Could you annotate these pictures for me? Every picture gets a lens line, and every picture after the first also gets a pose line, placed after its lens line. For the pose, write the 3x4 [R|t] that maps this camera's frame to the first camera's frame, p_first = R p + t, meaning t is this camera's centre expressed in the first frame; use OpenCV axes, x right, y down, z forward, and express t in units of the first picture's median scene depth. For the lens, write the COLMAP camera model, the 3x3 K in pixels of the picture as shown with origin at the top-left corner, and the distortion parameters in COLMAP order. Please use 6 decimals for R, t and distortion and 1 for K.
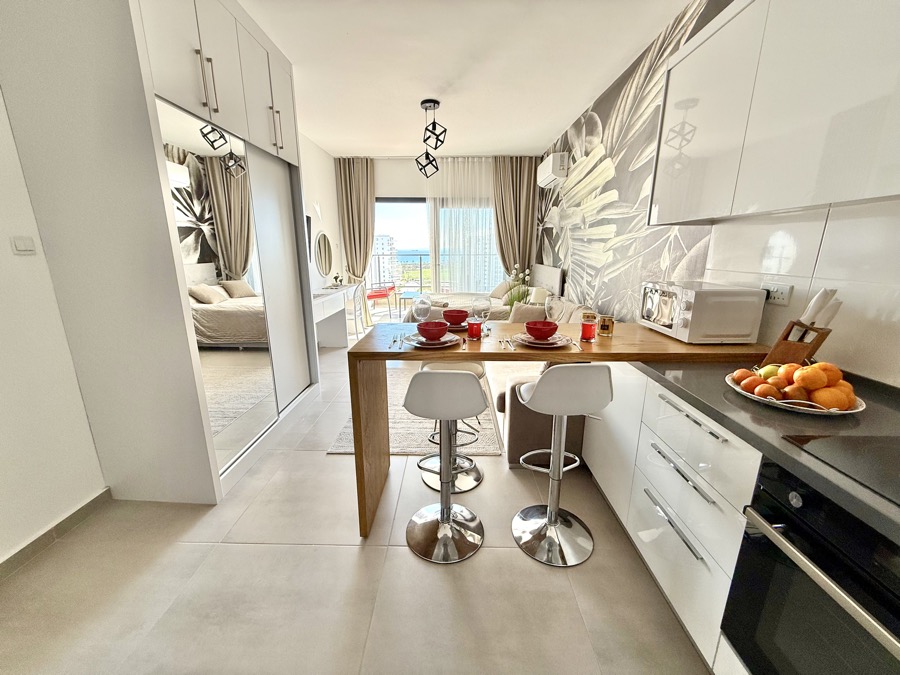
lens RADIAL K [[362.2, 0, 447.4], [0, 362.2, 337.1], [0, 0, 1]] dist [-0.004415, 0.000219]
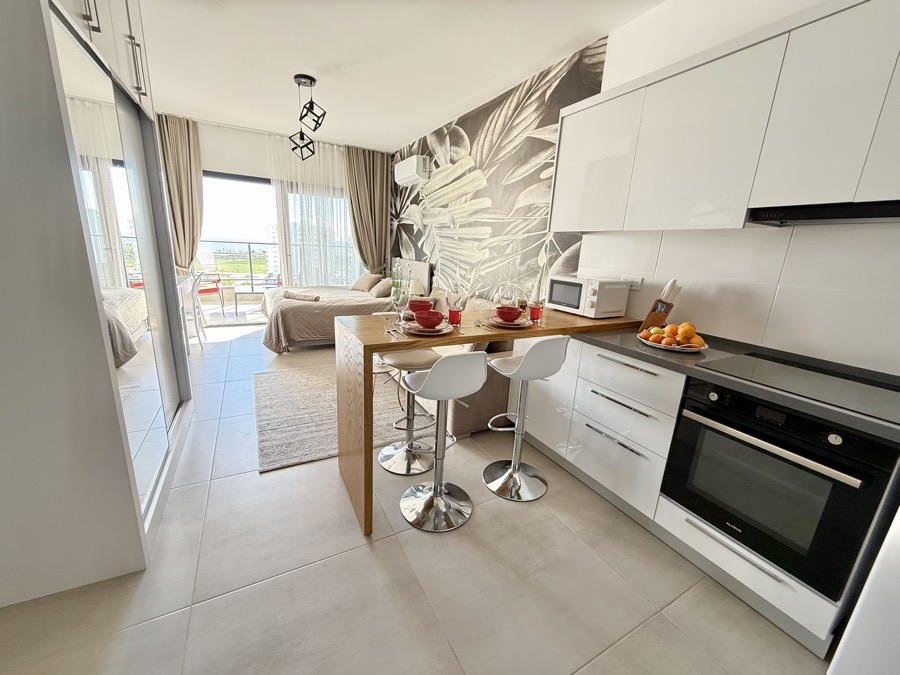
lens RADIAL K [[362.2, 0, 448.2], [0, 362.2, 337.7], [0, 0, 1]] dist [-0.004415, 0.000219]
pose [[0.864486, -0.078572, 0.496477, -0.262184], [0.068952, 0.996907, 0.037706, 0.000000], [-0.497904, 0.001636, 0.867230, 0.023693]]
